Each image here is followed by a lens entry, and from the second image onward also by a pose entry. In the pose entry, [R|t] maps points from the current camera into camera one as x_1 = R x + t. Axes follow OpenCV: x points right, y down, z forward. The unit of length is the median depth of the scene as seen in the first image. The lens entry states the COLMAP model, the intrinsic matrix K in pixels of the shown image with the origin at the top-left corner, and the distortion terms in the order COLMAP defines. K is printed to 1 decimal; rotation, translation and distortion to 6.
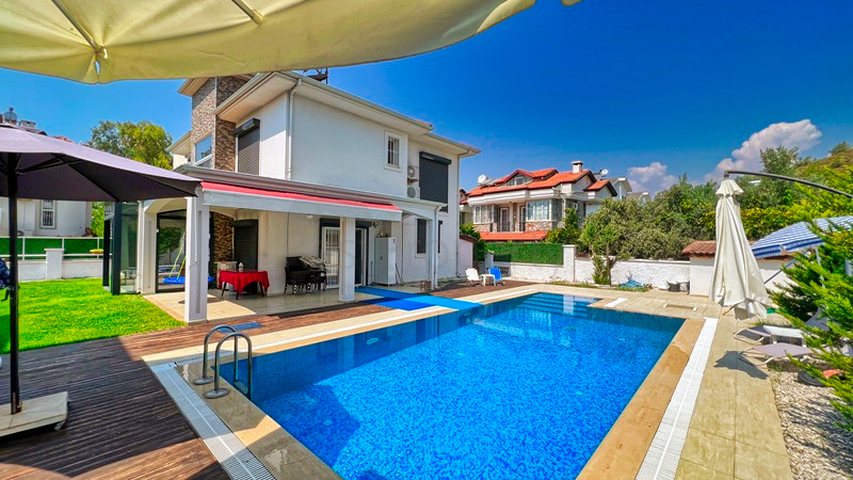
lens RADIAL K [[340.8, 0, 423.5], [0, 340.8, 239.0], [0, 0, 1]] dist [-0.001464, 0.000276]
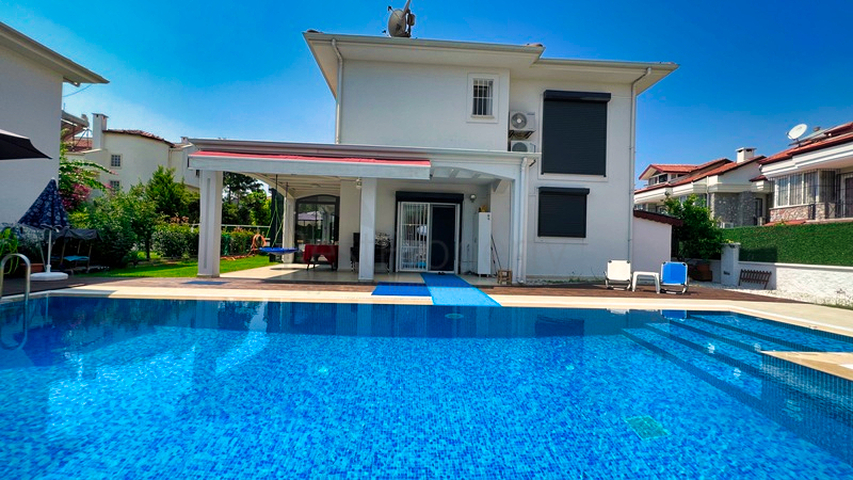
lens RADIAL K [[340.8, 0, 423.5], [0, 340.8, 239.0], [0, 0, 1]] dist [-0.001464, 0.000276]
pose [[0.710641, -0.000114, -0.703555, 0.302806], [-0.012236, 0.999847, -0.012521, 0.058141], [0.703449, 0.017506, 0.710530, 0.325375]]
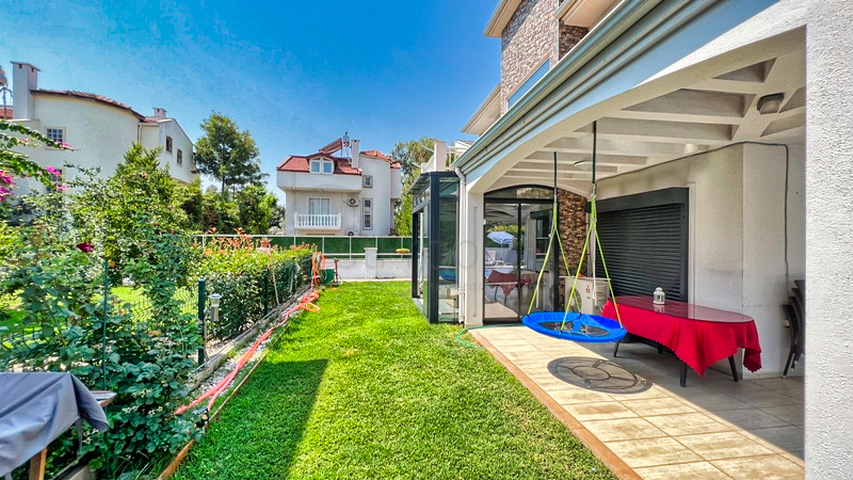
lens RADIAL K [[340.8, 0, 423.5], [0, 340.8, 239.0], [0, 0, 1]] dist [-0.001464, 0.000276]
pose [[0.779468, -0.006745, -0.626406, -0.351378], [0.010043, 0.999948, 0.001730, 0.002563], [0.626362, -0.007640, 0.779495, 0.331929]]
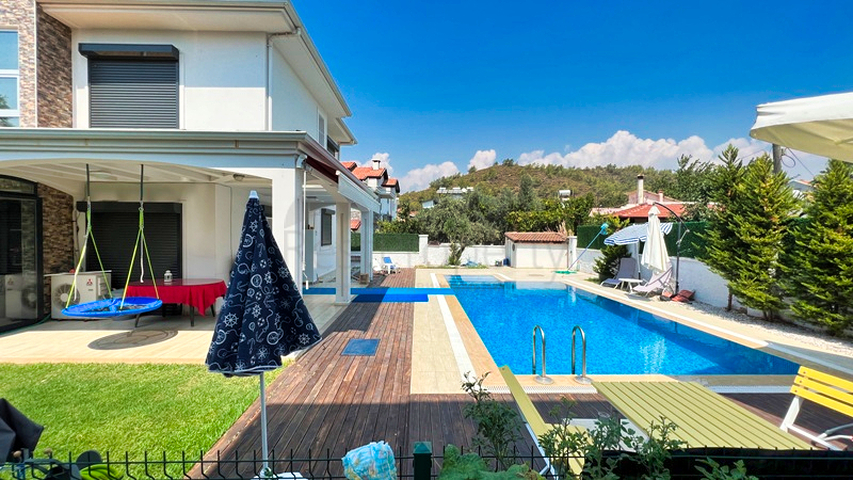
lens RADIAL K [[340.8, 0, 423.5], [0, 340.8, 239.0], [0, 0, 1]] dist [-0.001464, 0.000276]
pose [[0.721430, -0.017883, 0.692257, -0.446723], [-0.010353, 0.999276, 0.036603, -0.012987], [-0.692410, -0.033573, 0.720723, 0.144005]]
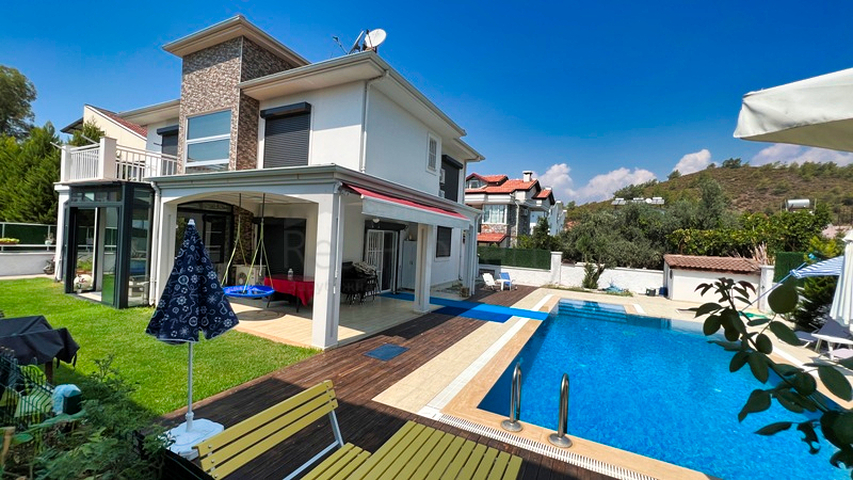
lens RADIAL K [[340.8, 0, 423.5], [0, 340.8, 239.0], [0, 0, 1]] dist [-0.001464, 0.000276]
pose [[0.962929, 0.039836, 0.266797, -0.314341], [-0.045885, 0.998811, 0.016474, -0.025150], [-0.265824, -0.028105, 0.963612, 0.053611]]
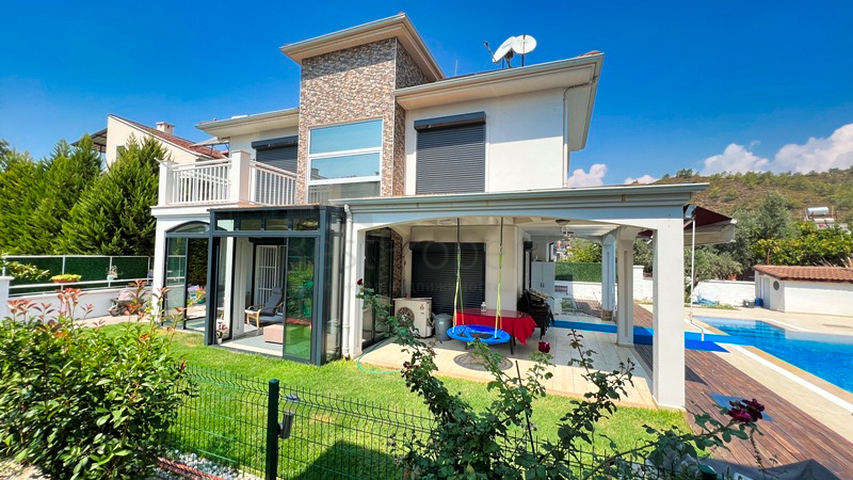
lens RADIAL K [[340.8, 0, 423.5], [0, 340.8, 239.0], [0, 0, 1]] dist [-0.001464, 0.000276]
pose [[0.935556, 0.024007, 0.352362, -0.654828], [-0.017264, 0.999603, -0.022266, -0.034765], [-0.352757, 0.014747, 0.935599, 0.243812]]
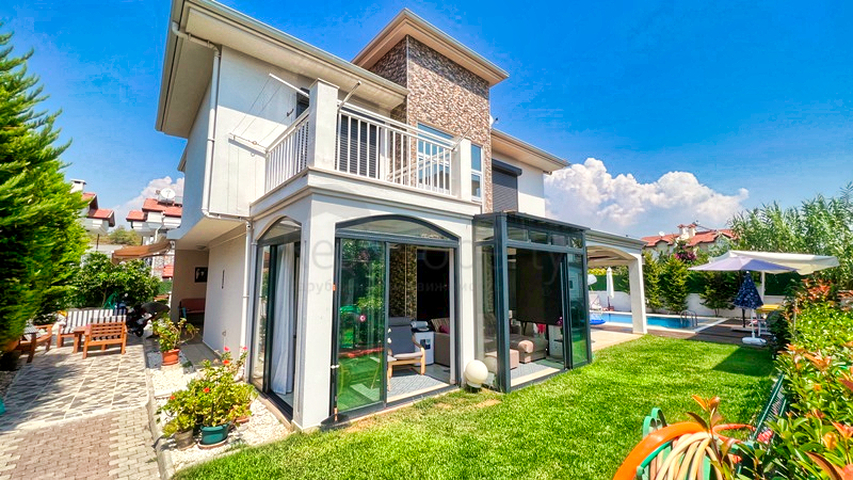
lens RADIAL K [[340.8, 0, 423.5], [0, 340.8, 239.0], [0, 0, 1]] dist [-0.001464, 0.000276]
pose [[0.123147, 0.110426, 0.986226, -1.161801], [-0.011974, 0.993883, -0.109788, -0.008796], [-0.992316, 0.001711, 0.123716, 0.863337]]
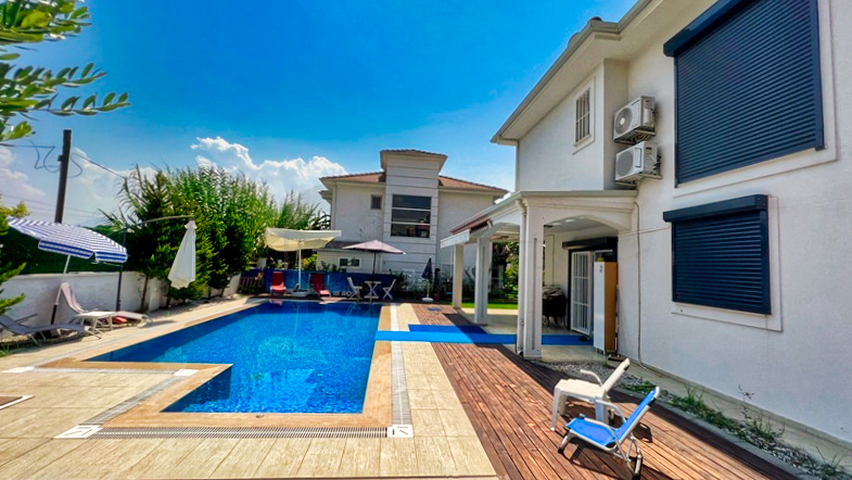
lens RADIAL K [[340.4, 0, 423.0], [0, 340.4, 239.0], [0, 0, 1]] dist [-0.001464, 0.000276]
pose [[-0.662166, -0.095643, -0.743229, 0.449380], [-0.040120, 0.994924, -0.092289, 0.018387], [0.748283, -0.031293, -0.662641, 1.020820]]
